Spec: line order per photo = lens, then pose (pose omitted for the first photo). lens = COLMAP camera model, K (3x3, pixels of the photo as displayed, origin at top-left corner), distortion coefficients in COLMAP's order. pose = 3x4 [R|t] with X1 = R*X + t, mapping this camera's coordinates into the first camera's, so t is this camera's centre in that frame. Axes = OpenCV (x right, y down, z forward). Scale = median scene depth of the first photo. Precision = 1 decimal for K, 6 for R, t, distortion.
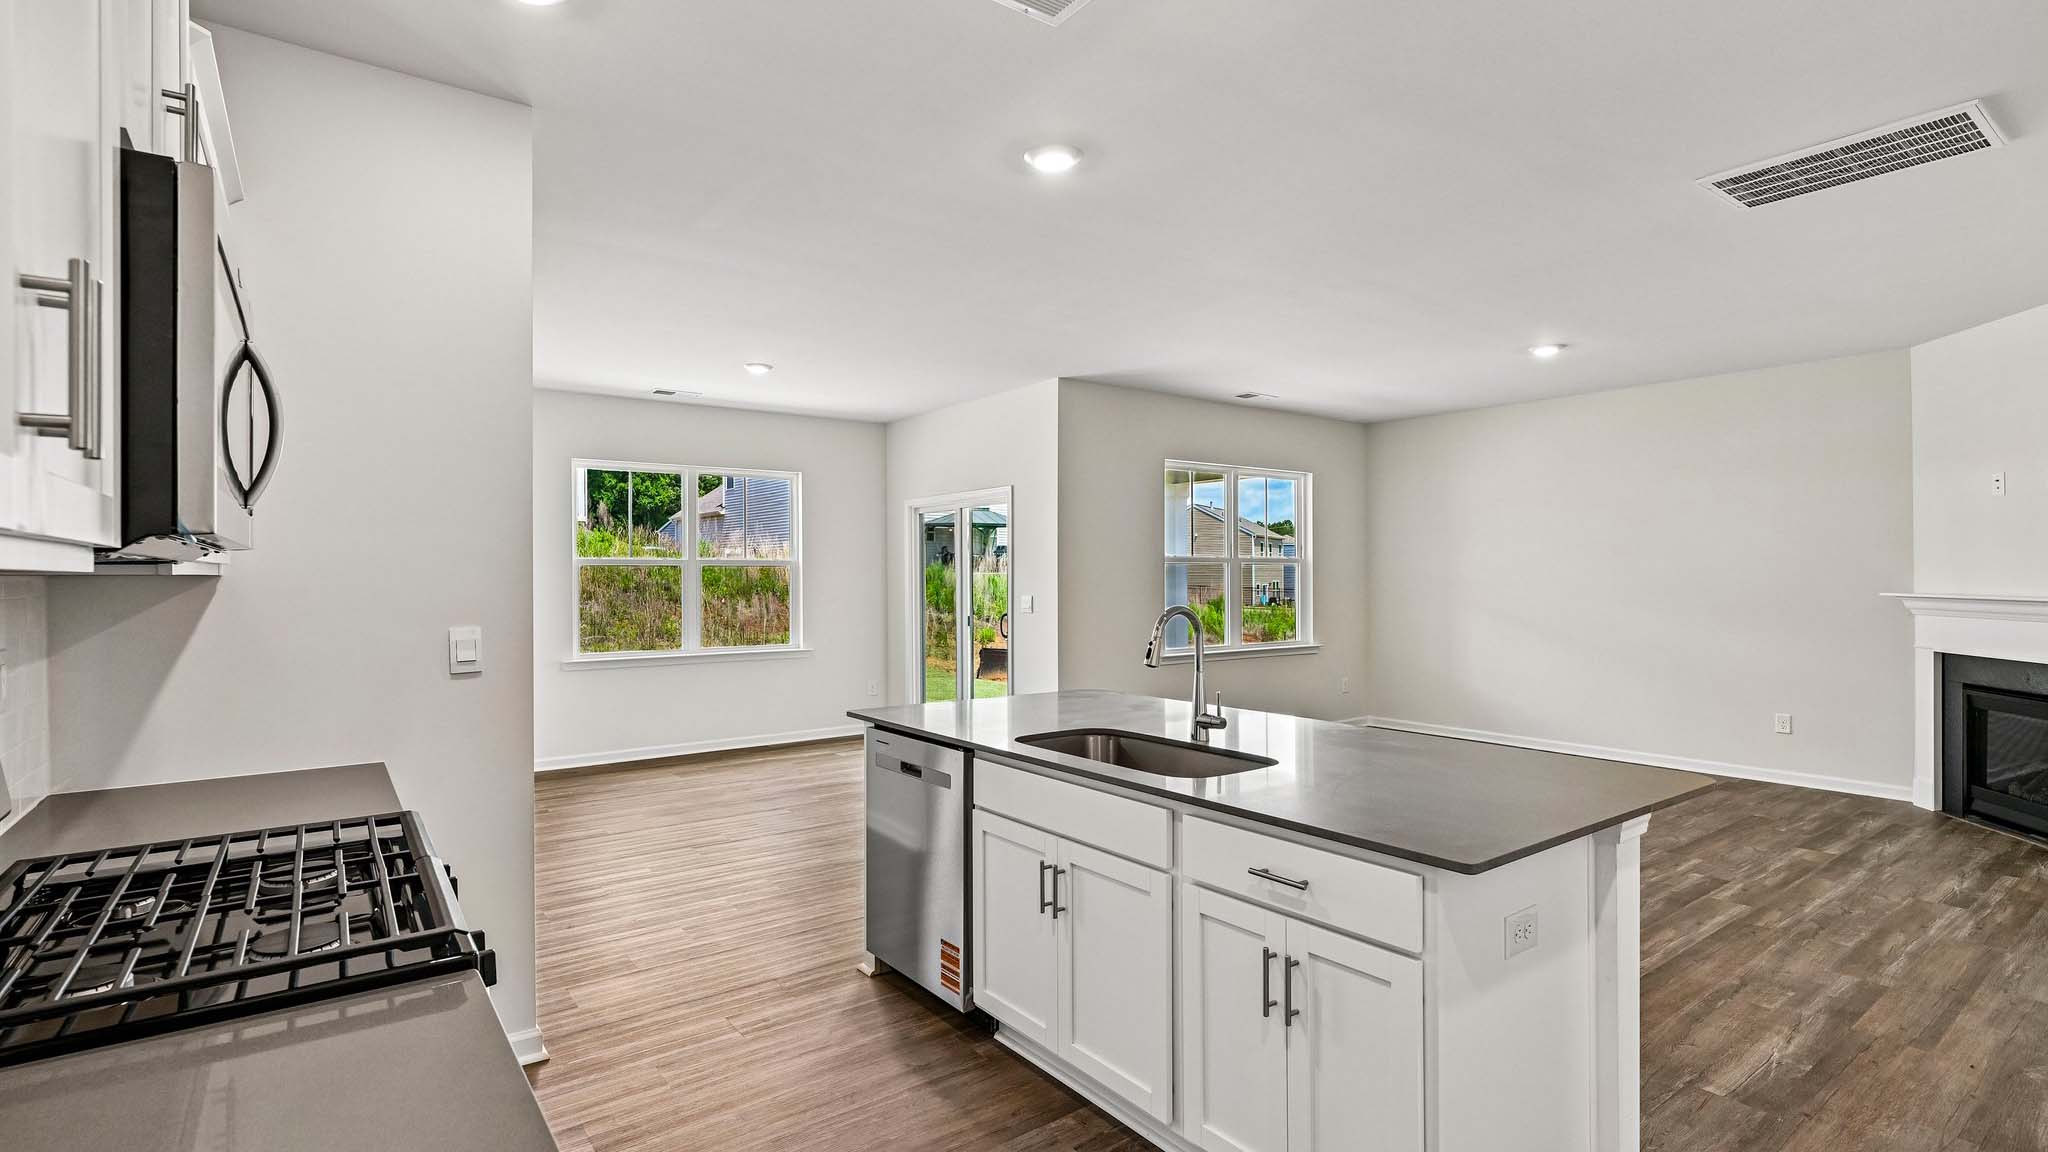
lens RADIAL K [[963.4, 0, 1015.6], [0, 963.4, 572.5], [0, 0, 1]] dist [-0.001696, 0.000881]
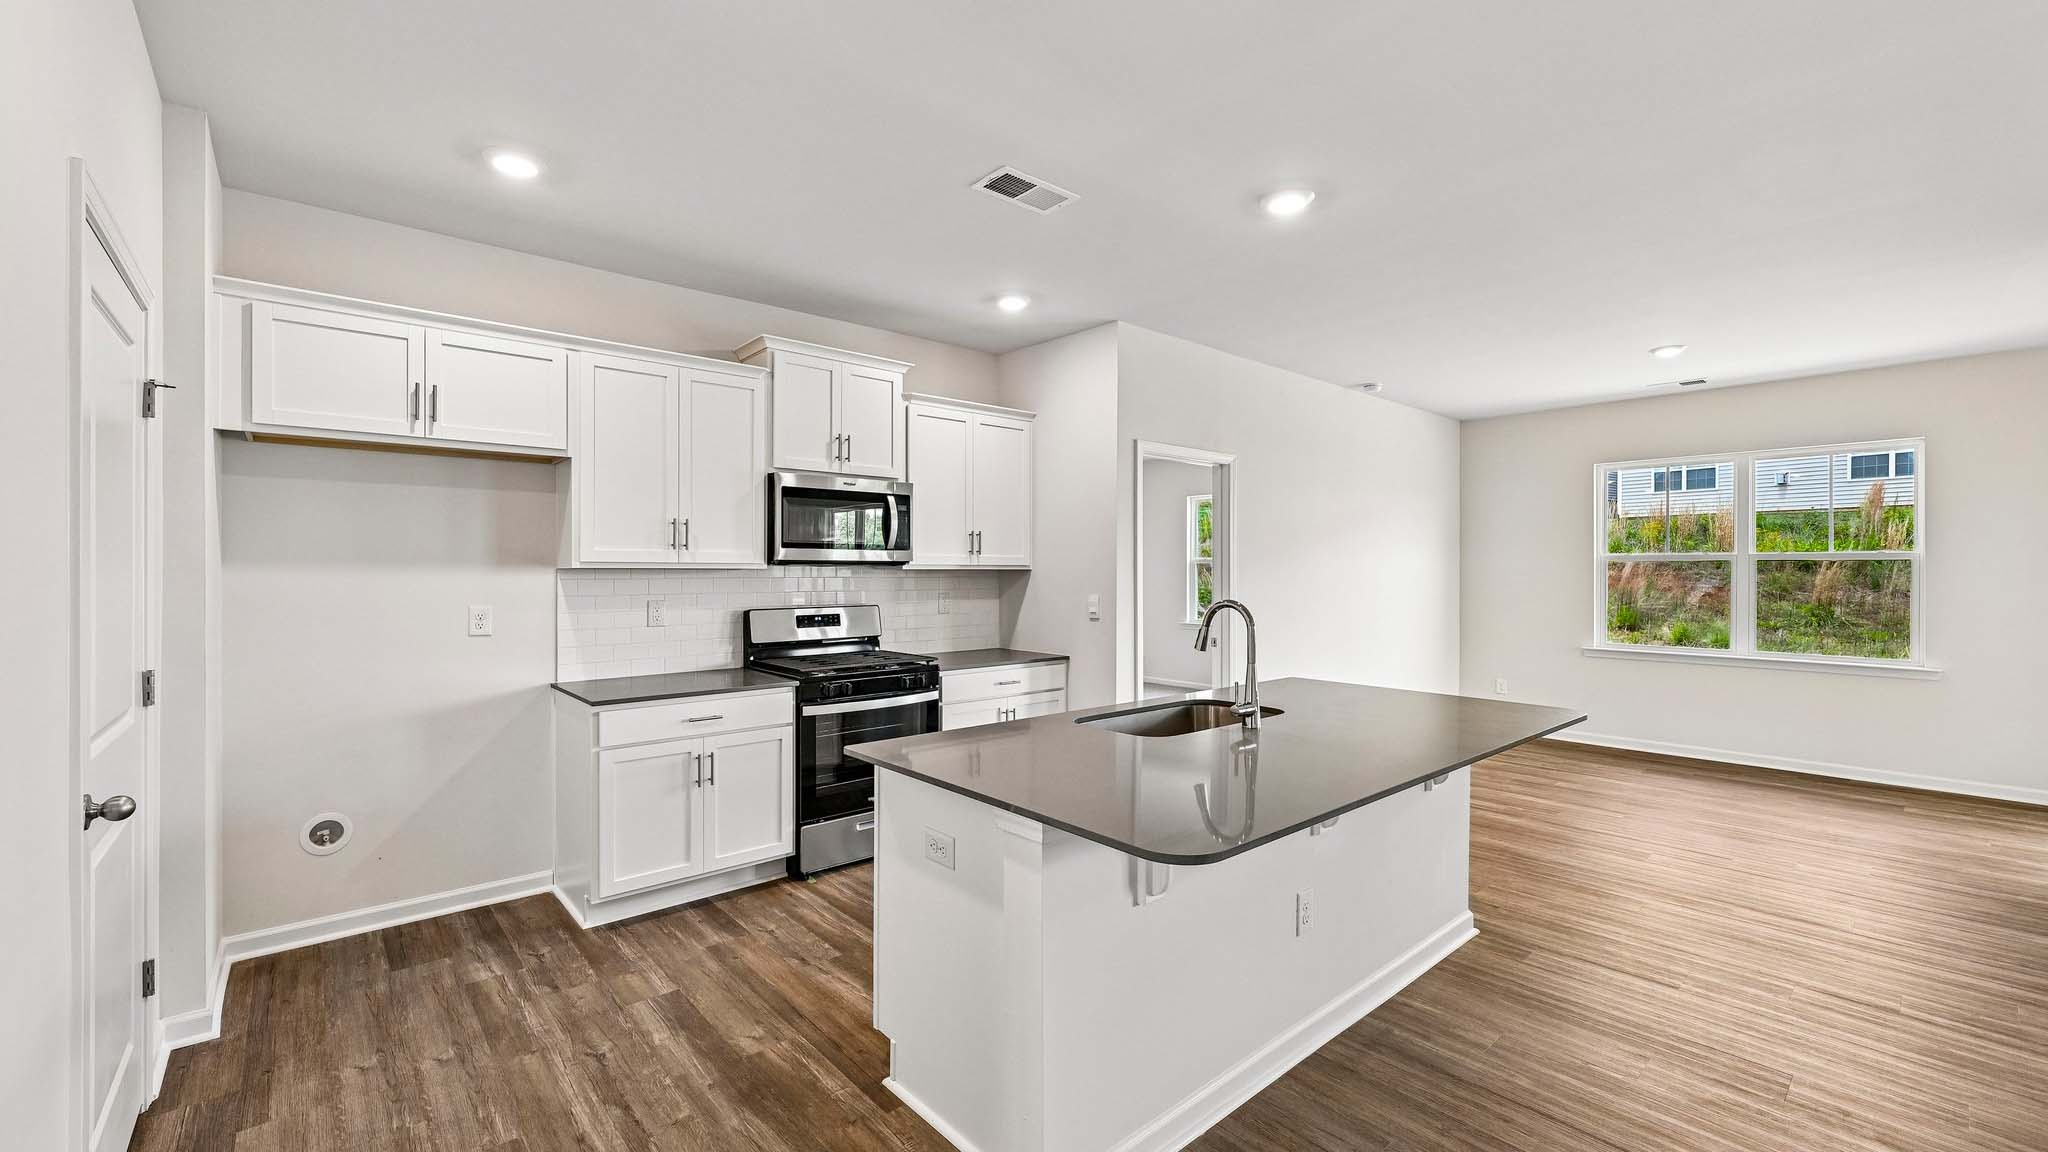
lens RADIAL K [[822.5, 0, 1019.1], [0, 822.5, 570.7], [0, 0, 1]] dist [0.000984, 0.001003]
pose [[0.080002, 0.004556, -0.996784, 0.519850], [0.000229, 0.999989, 0.004589, -0.001343], [0.996795, -0.000595, 0.080000, 0.324942]]
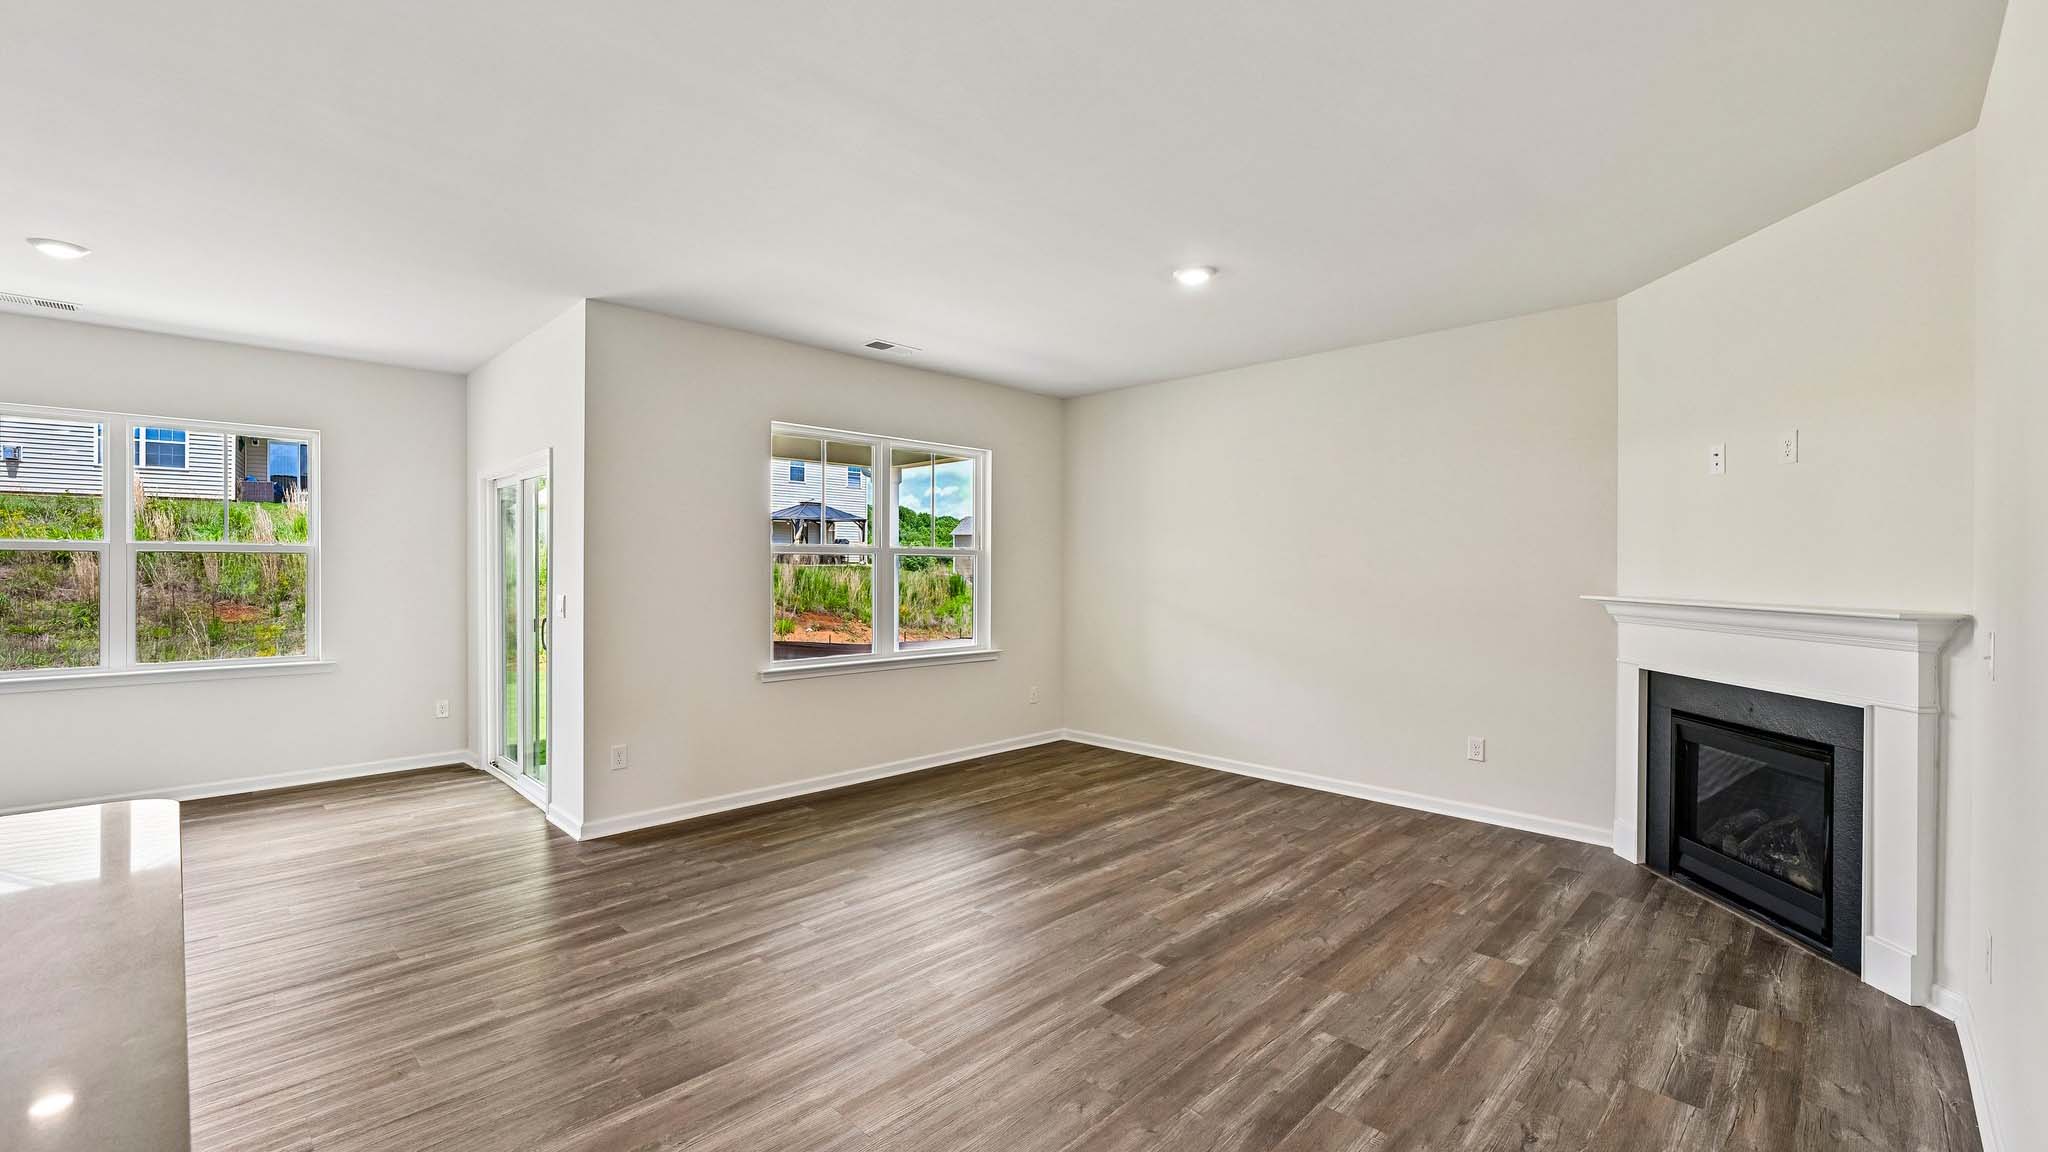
lens RADIAL K [[847.0, 0, 1018.2], [0, 847.0, 574.0], [0, 0, 1]] dist [0.000672, -0.000683]
pose [[0.988976, 0.005273, 0.147981, 0.315093], [-0.006817, 0.999927, 0.009929, -0.001027], [-0.147918, -0.010829, 0.988940, 0.355452]]
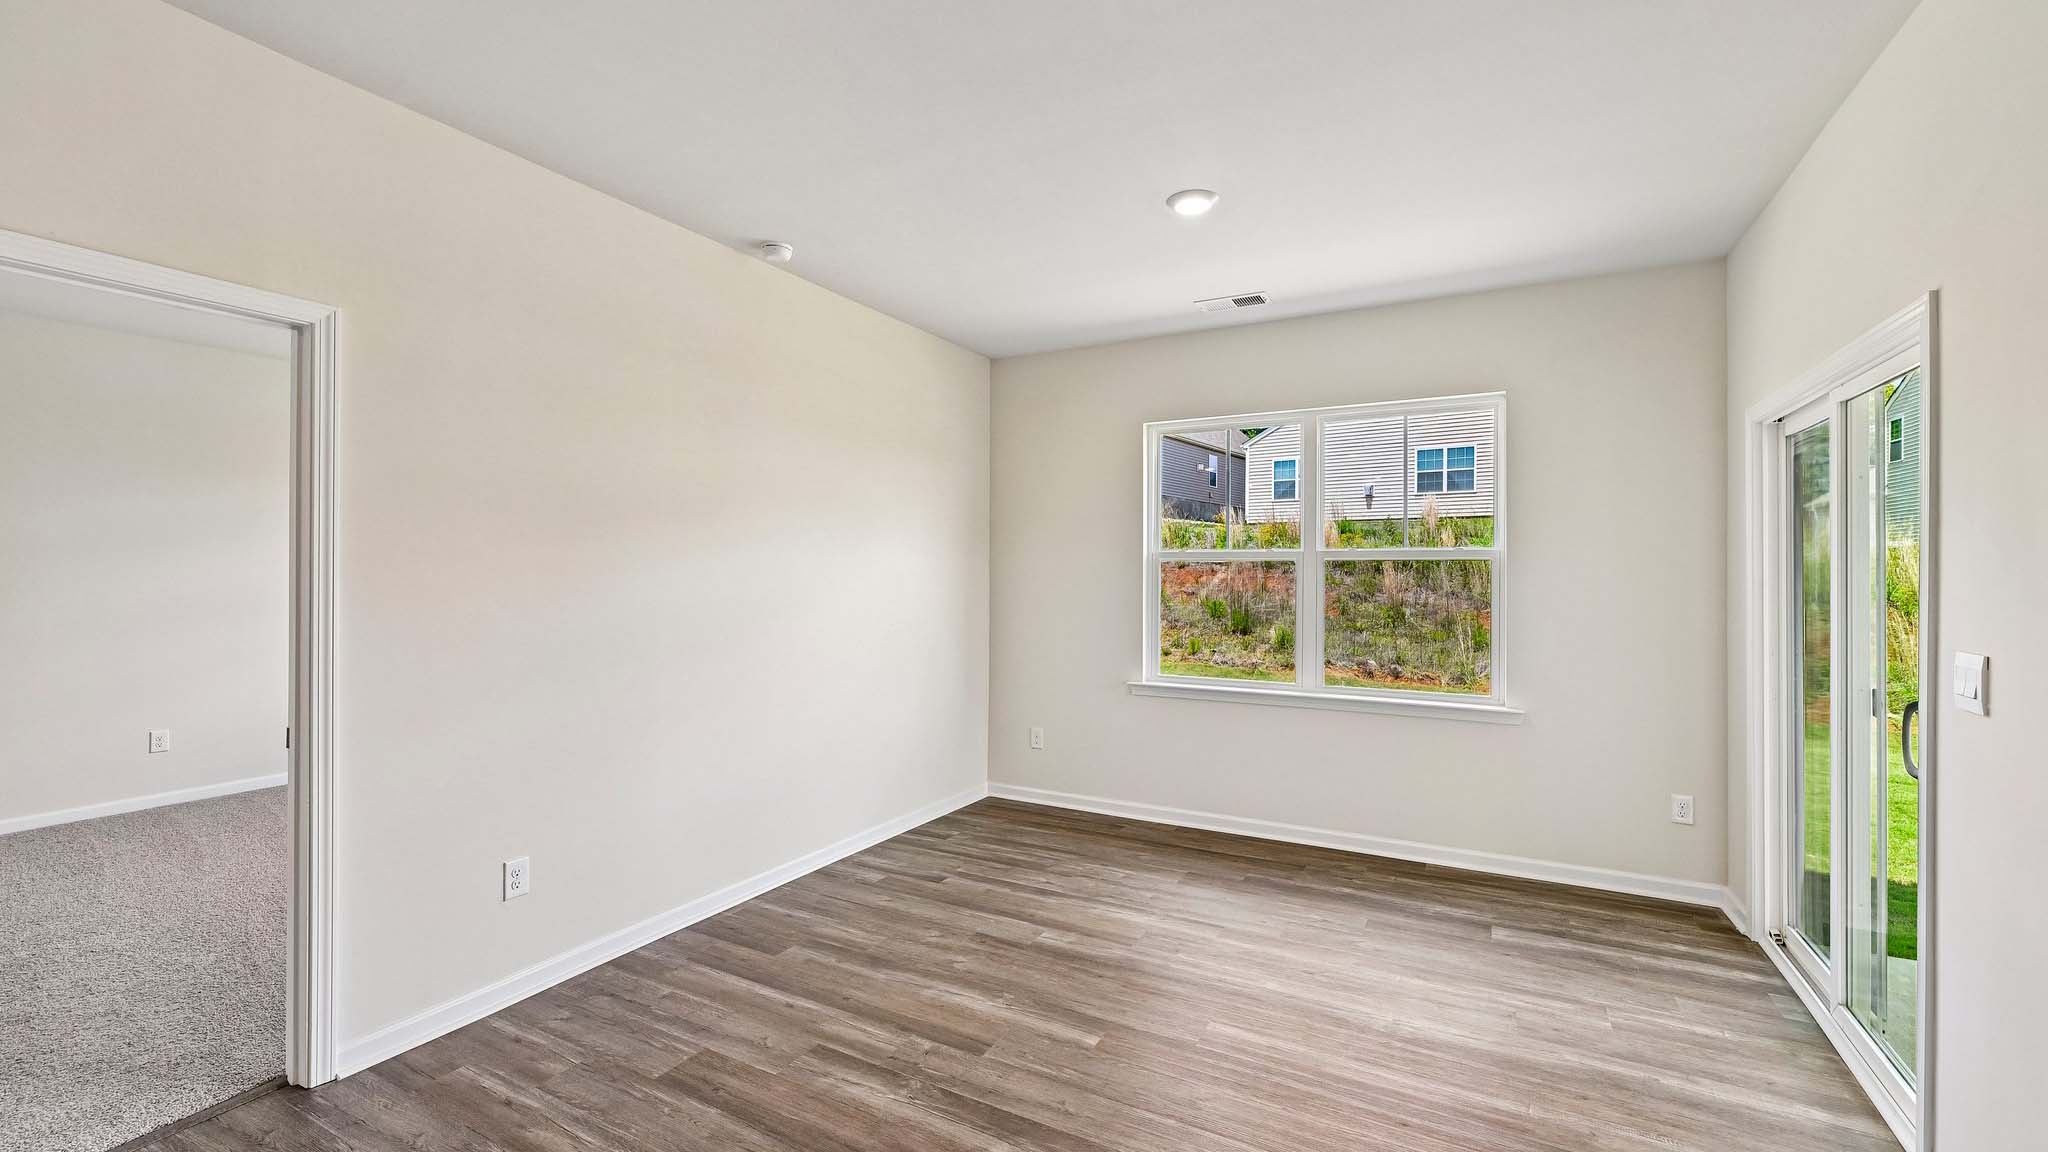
lens RADIAL K [[847.0, 0, 1011.8], [0, 847.0, 569.0], [0, 0, 1]] dist [0.000672, -0.000683]
pose [[0.413204, 0.001337, -0.910638, 0.146813], [-0.003446, 0.999994, -0.000095, 0.000160], [0.910632, 0.003178, 0.413206, 0.752894]]
